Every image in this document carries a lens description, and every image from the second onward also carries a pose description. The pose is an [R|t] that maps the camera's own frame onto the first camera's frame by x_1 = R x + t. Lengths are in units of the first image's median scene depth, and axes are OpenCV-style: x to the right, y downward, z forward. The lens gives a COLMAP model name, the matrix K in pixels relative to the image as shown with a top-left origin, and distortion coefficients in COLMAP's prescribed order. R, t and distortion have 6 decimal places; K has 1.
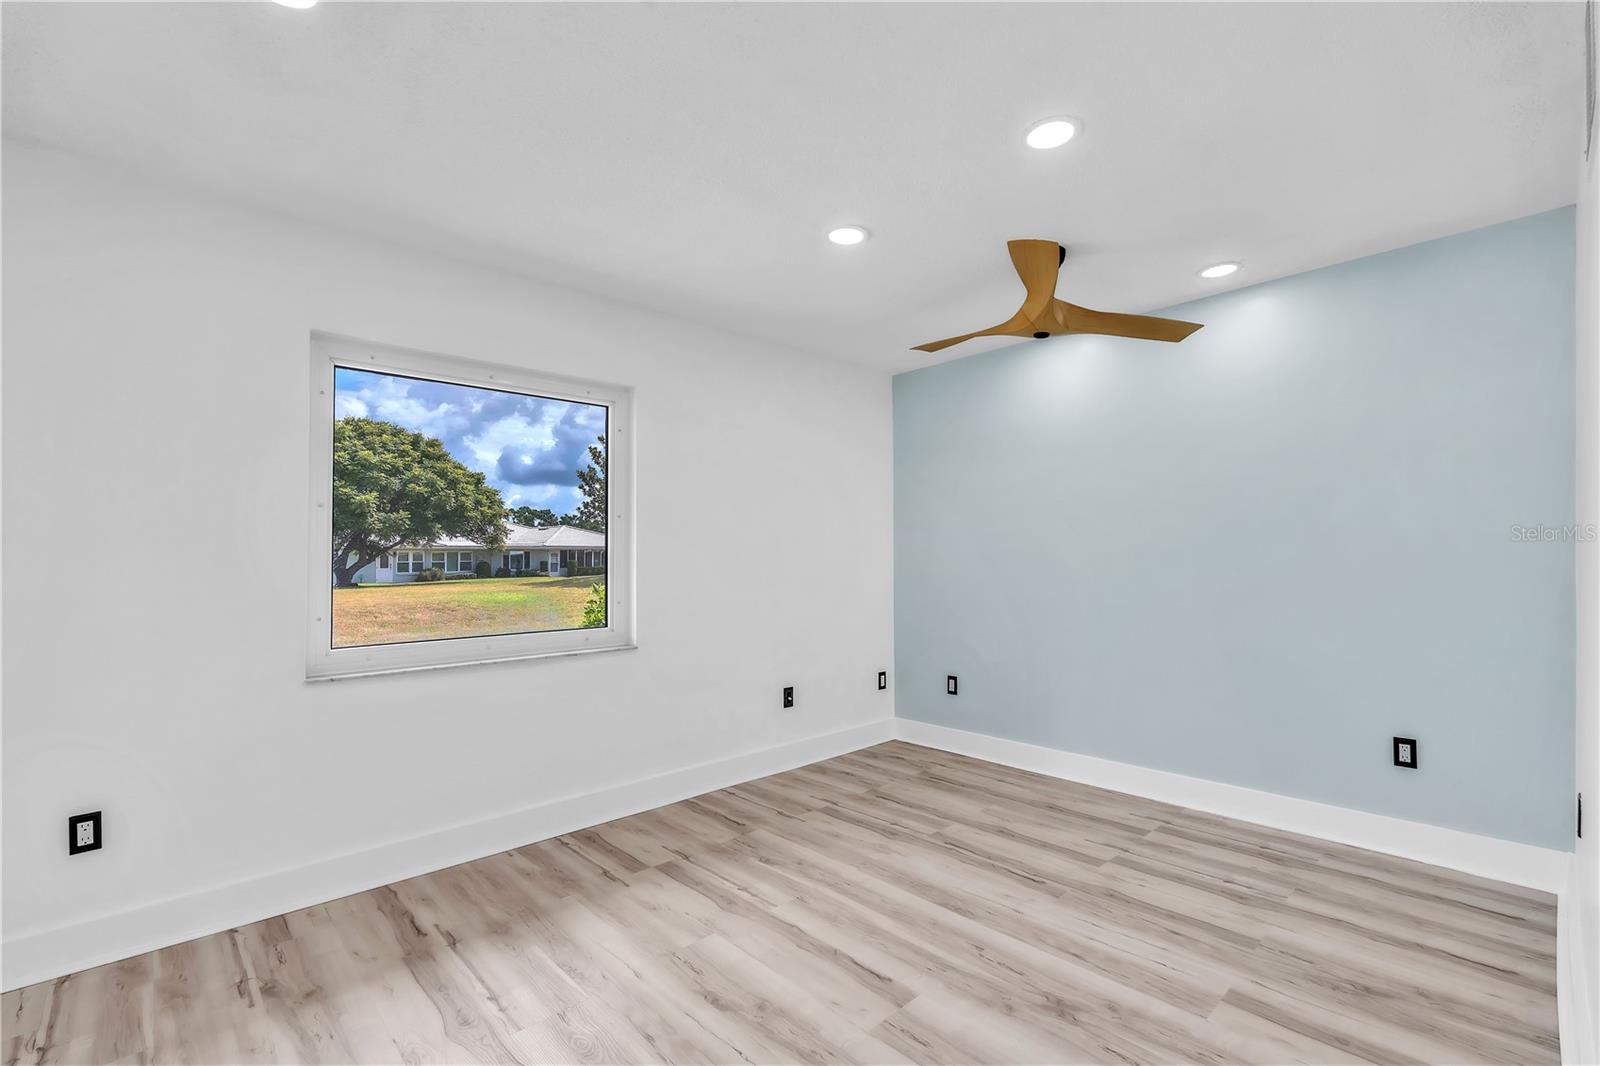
lens RADIAL K [[684.4, 0, 805.2], [0, 684.4, 545.0], [0, 0, 1]] dist [0.004172, 0.000841]
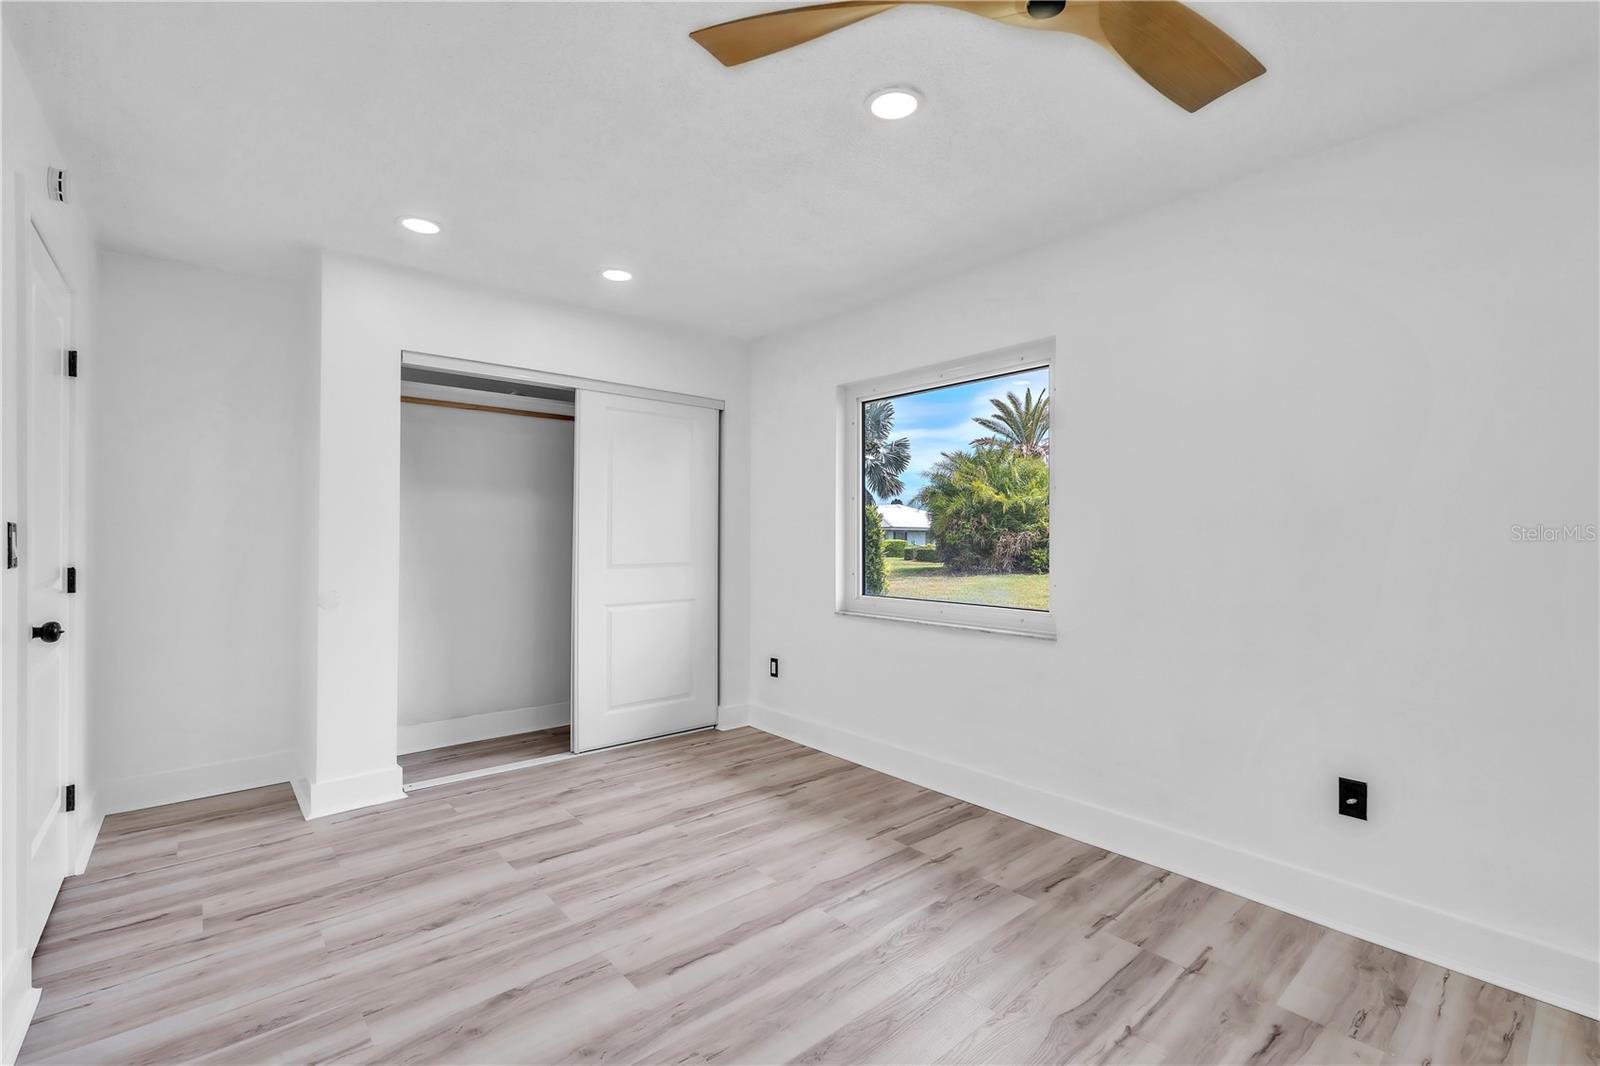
lens RADIAL K [[684.4, 0, 774.1], [0, 684.4, 538.9], [0, 0, 1]] dist [0.004172, 0.000841]
pose [[-0.037343, 0.007859, -0.999272, 0.754088], [0.015542, 0.999853, 0.007283, 0.019503], [0.999182, -0.015259, -0.037459, 0.843747]]
